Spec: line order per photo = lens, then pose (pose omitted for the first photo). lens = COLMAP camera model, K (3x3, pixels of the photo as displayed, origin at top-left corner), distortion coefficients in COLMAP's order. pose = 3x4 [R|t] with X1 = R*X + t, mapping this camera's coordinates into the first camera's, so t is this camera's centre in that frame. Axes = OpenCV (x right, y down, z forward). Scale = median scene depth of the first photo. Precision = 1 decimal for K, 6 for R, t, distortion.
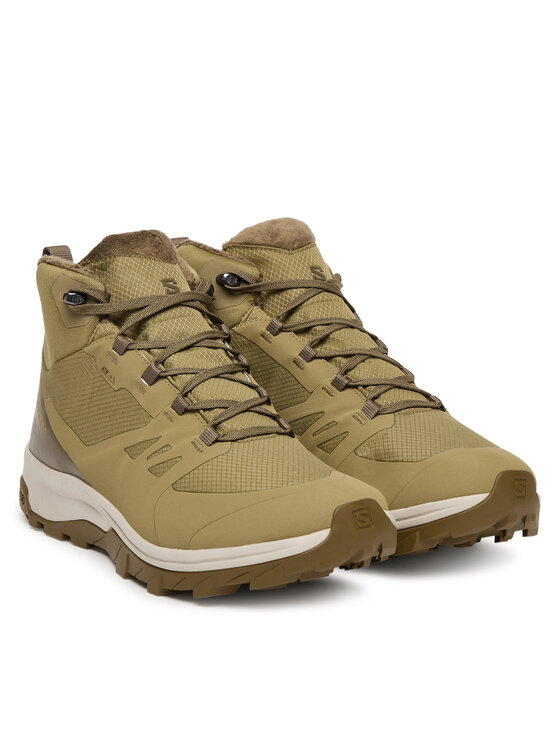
lens RADIAL K [[1842.9, 0, 280.2], [0, 1842.9, 372.9], [0, 0, 1]] dist [0.071726, 0.000000]
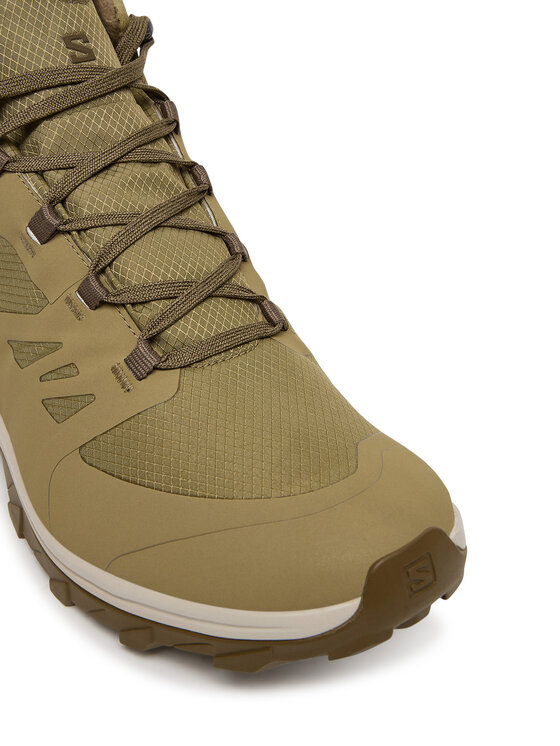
lens RADIAL K [[1167.1, 0, 278.9], [0, 1167.1, 372.9], [0, 0, 1]] dist [-0.021892, 0.000000]
pose [[0.999034, 0.004466, 0.043712, -0.011272], [-0.020835, 0.924014, 0.381791, -0.099080], [-0.038685, -0.382333, 0.923214, 0.638514]]
